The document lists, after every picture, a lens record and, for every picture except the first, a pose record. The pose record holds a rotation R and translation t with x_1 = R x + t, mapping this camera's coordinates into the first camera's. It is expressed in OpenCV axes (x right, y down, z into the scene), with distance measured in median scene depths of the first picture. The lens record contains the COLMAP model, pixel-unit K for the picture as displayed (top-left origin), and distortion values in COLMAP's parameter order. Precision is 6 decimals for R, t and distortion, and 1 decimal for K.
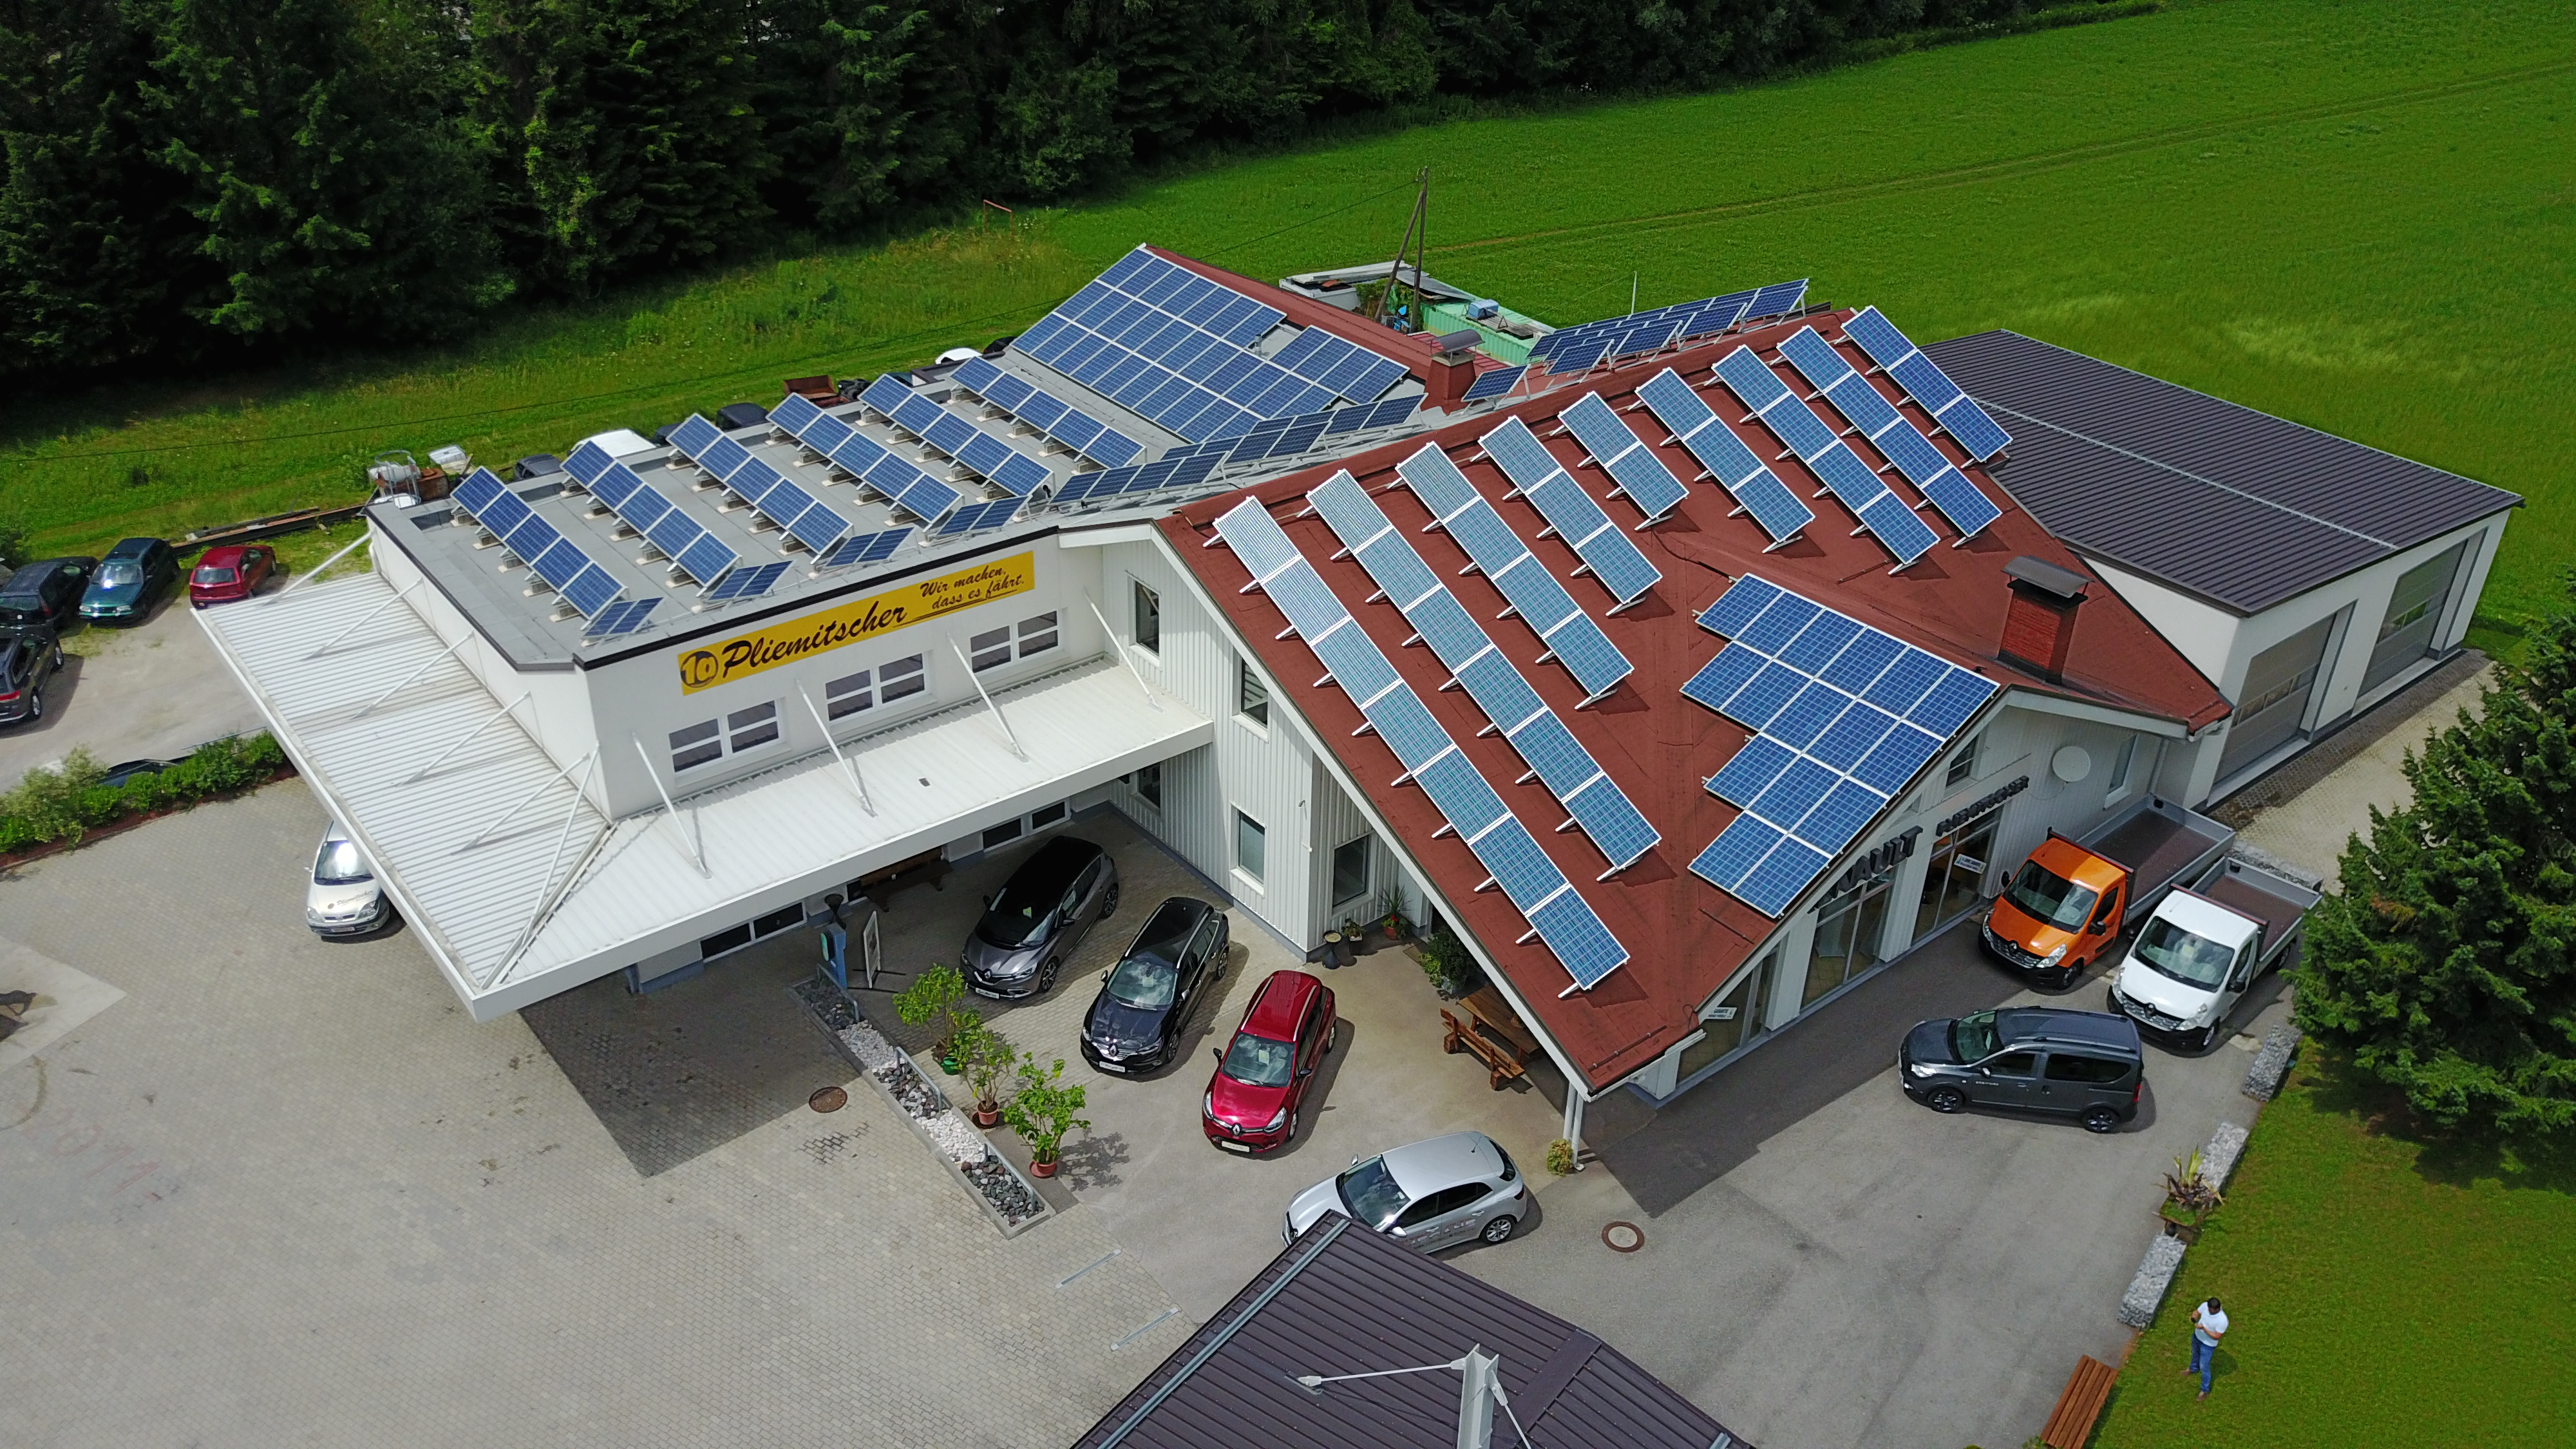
lens RADIAL K [[1995.4, 0, 1292.8], [0, 1995.4, 716.4], [0, 0, 1]] dist [0.002680, -0.009139]
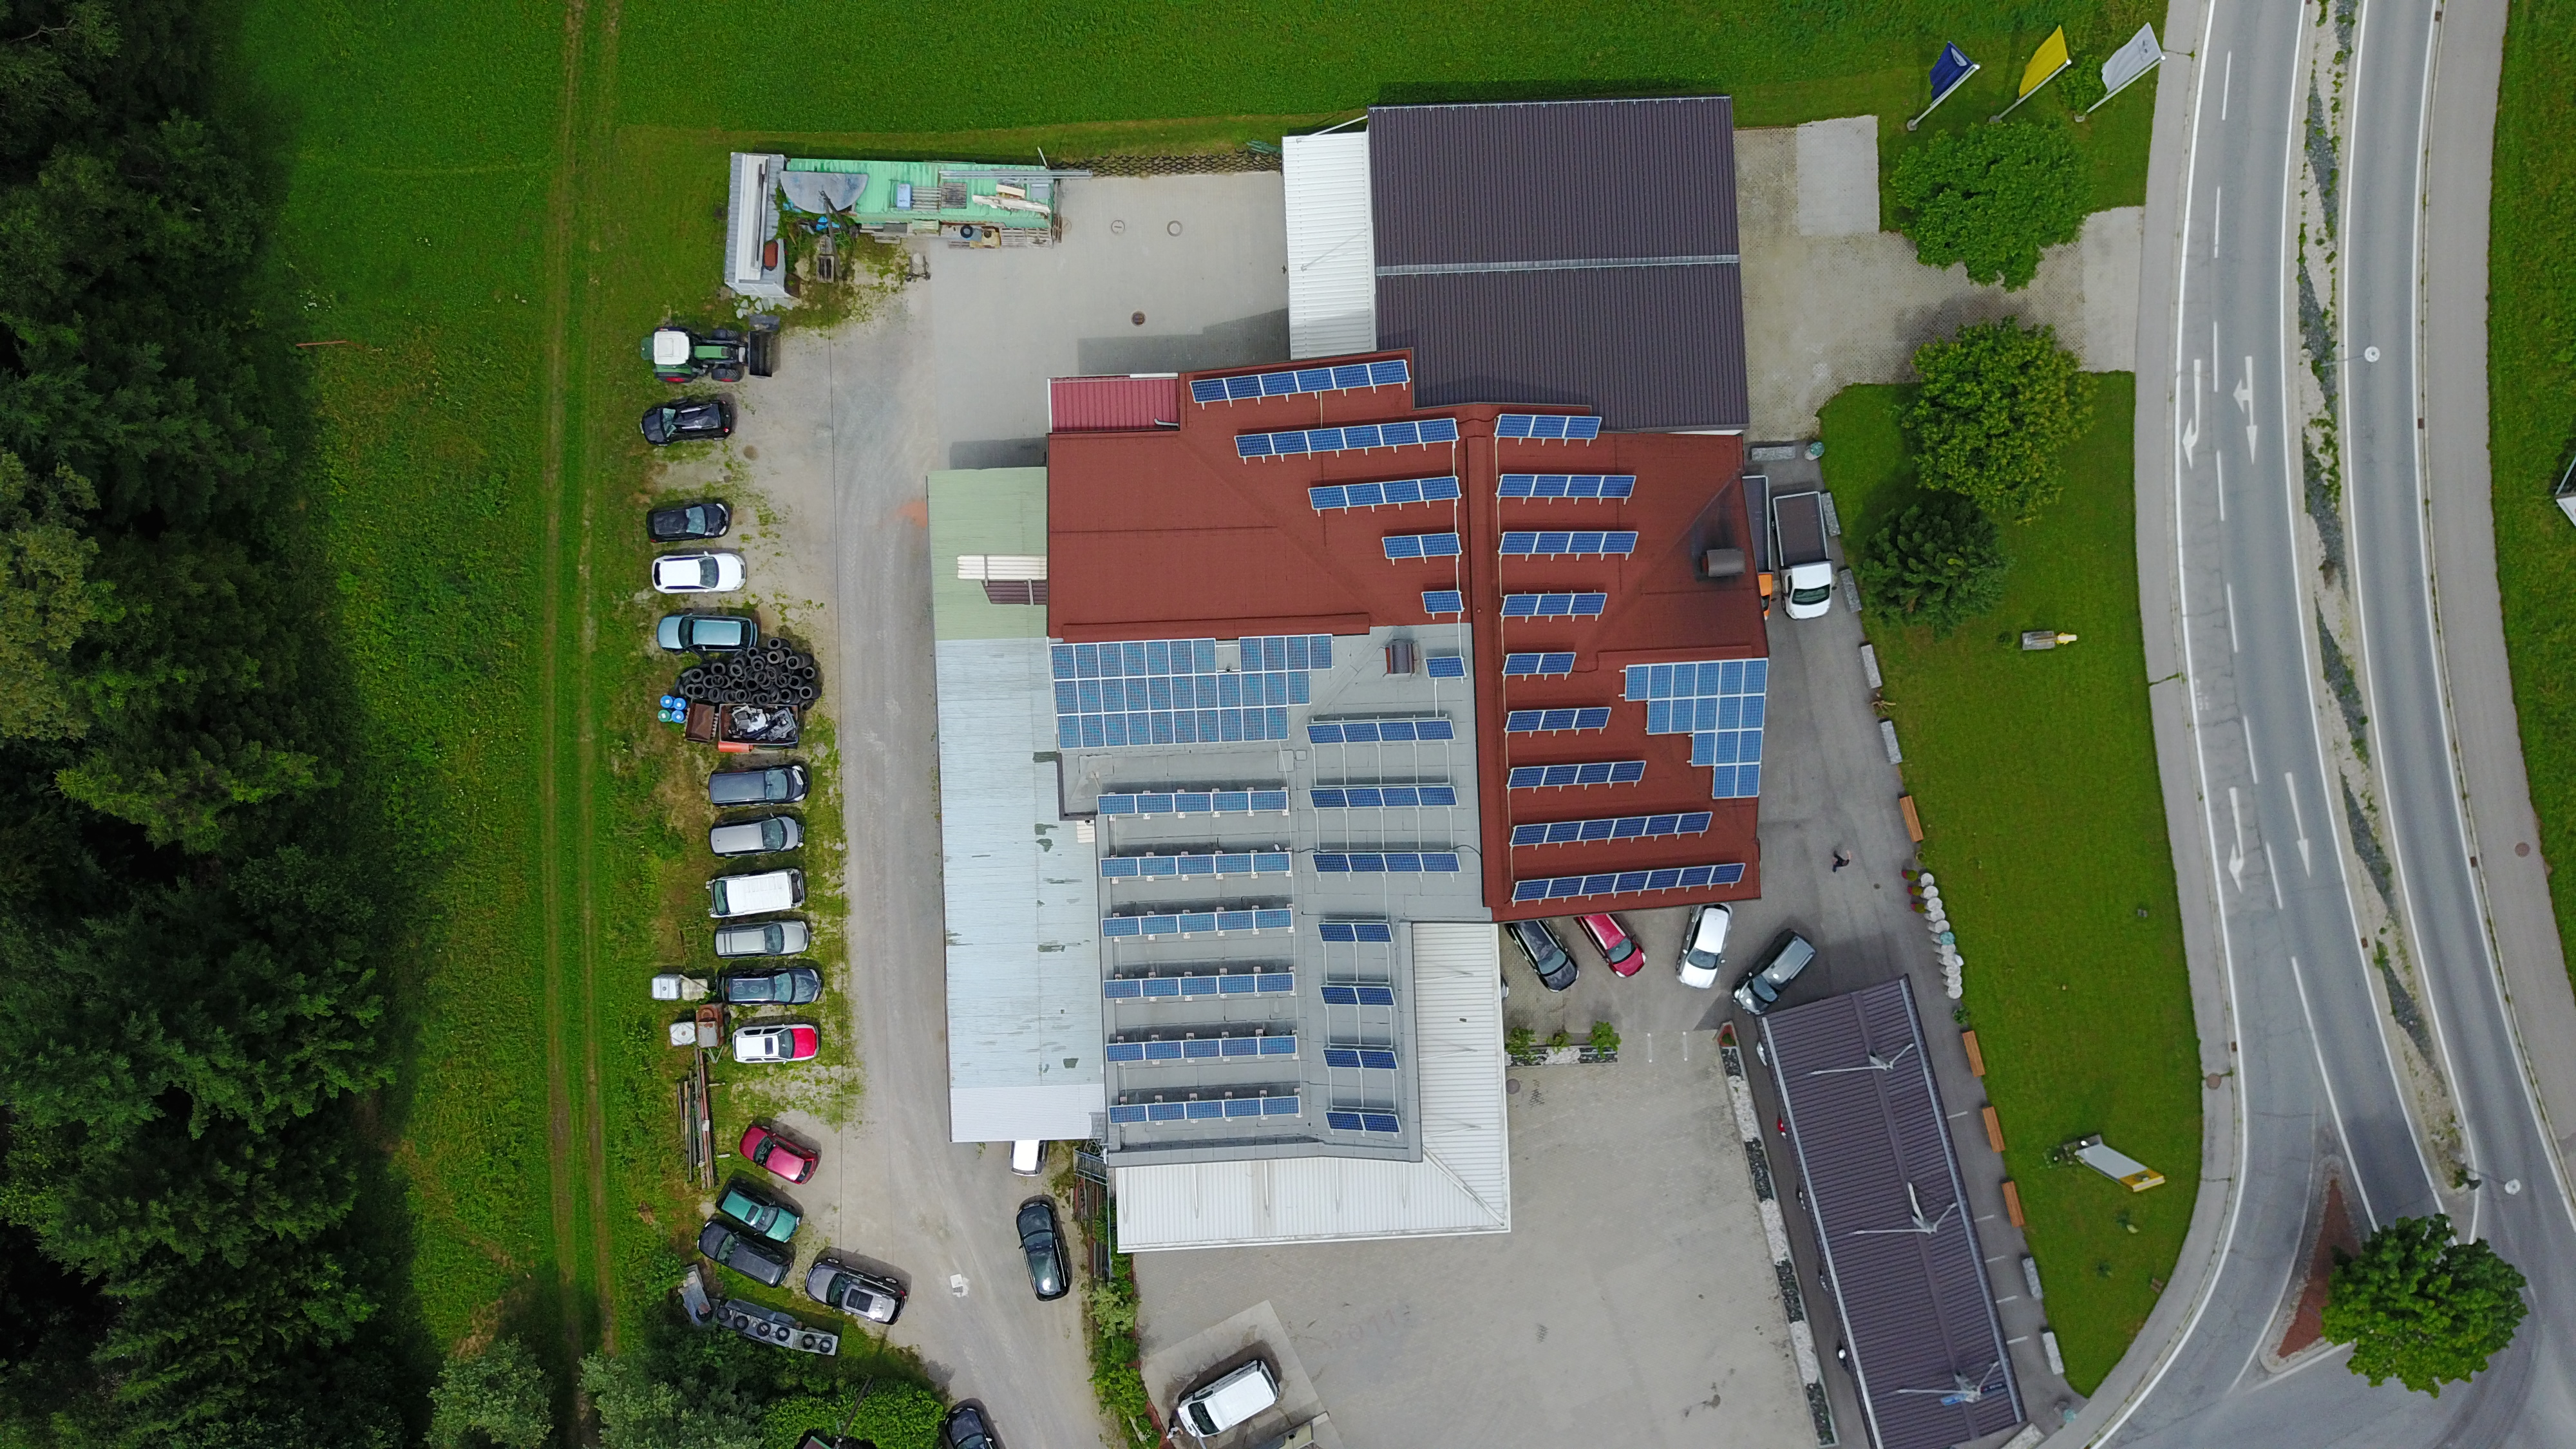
lens RADIAL K [[1995.4, 0, 1298.3], [0, 1995.4, 718.5], [0, 0, 1]] dist [0.002680, -0.009139]
pose [[0.596164, -0.802443, -0.025948, 0.034822], [0.396201, 0.265934, 0.878808, -1.968586], [-0.698293, -0.534194, 0.476469, 0.223361]]
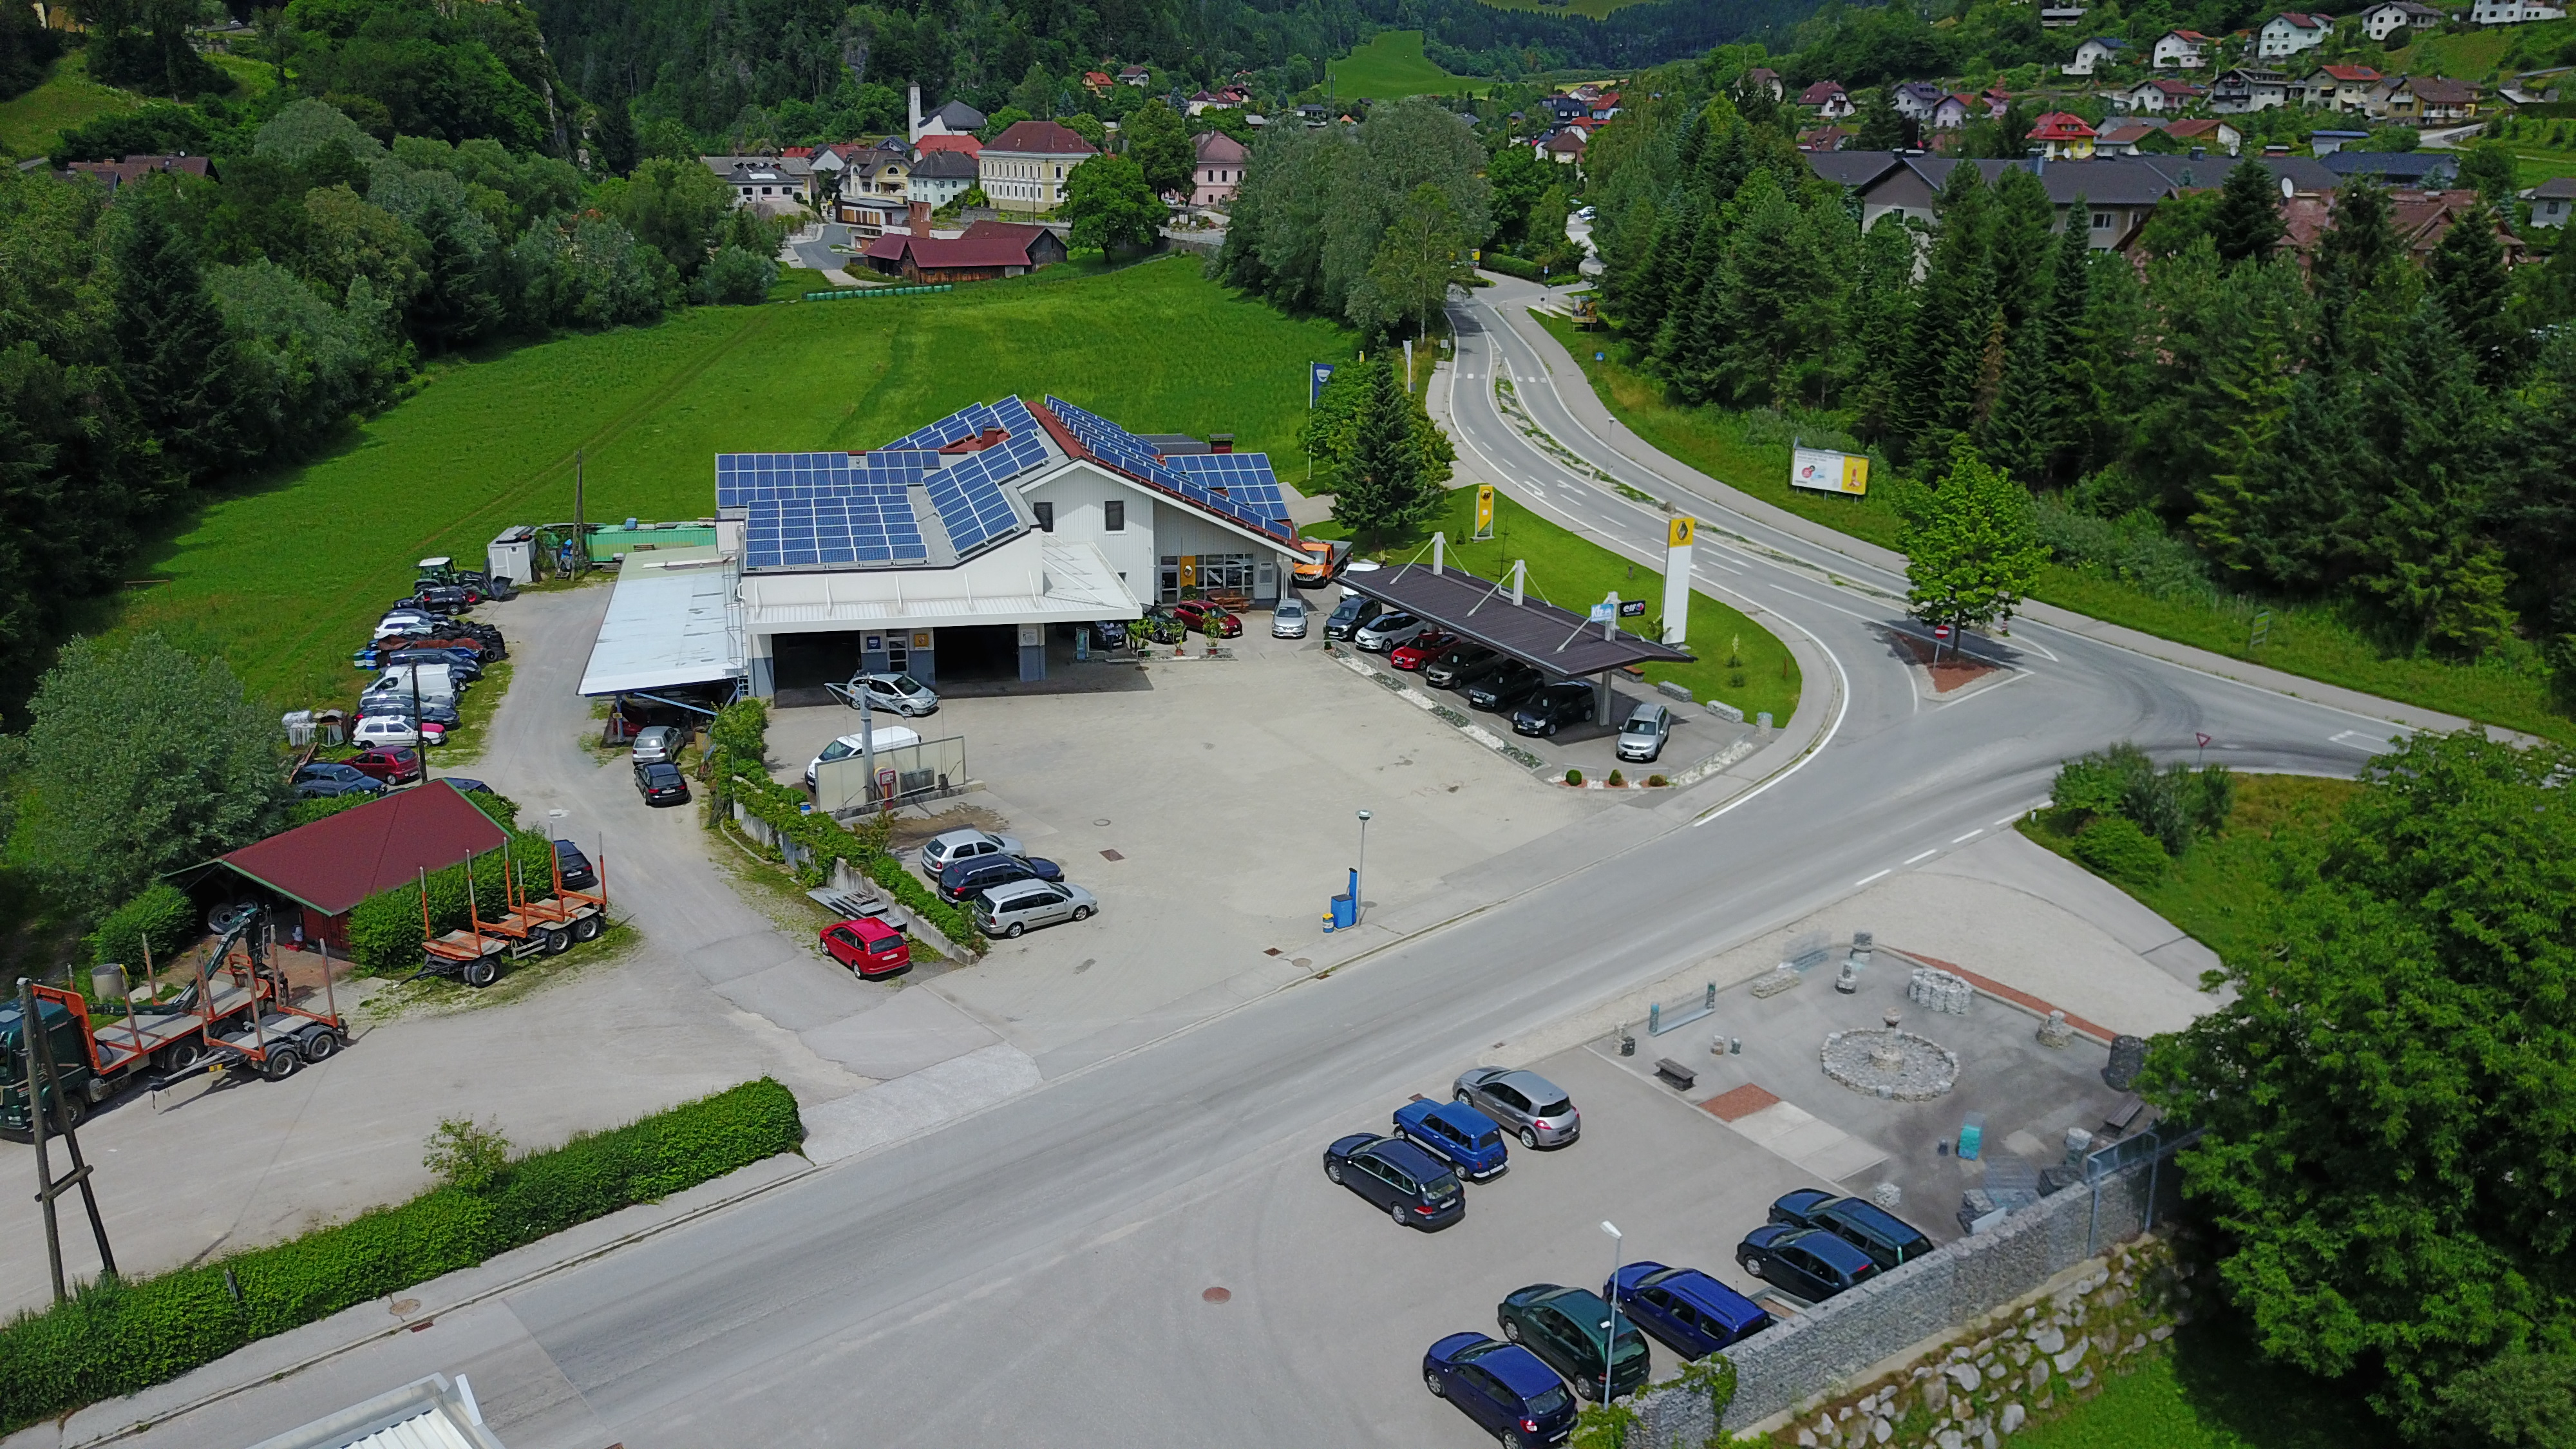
lens RADIAL K [[1995.4, 0, 1305.6], [0, 1995.4, 721.9], [0, 0, 1]] dist [0.002680, -0.009139]
pose [[0.418661, -0.280178, 0.863842, -2.166029], [0.451656, 0.889474, 0.069596, 0.152057], [-0.787864, 0.361022, 0.498932, -0.404909]]
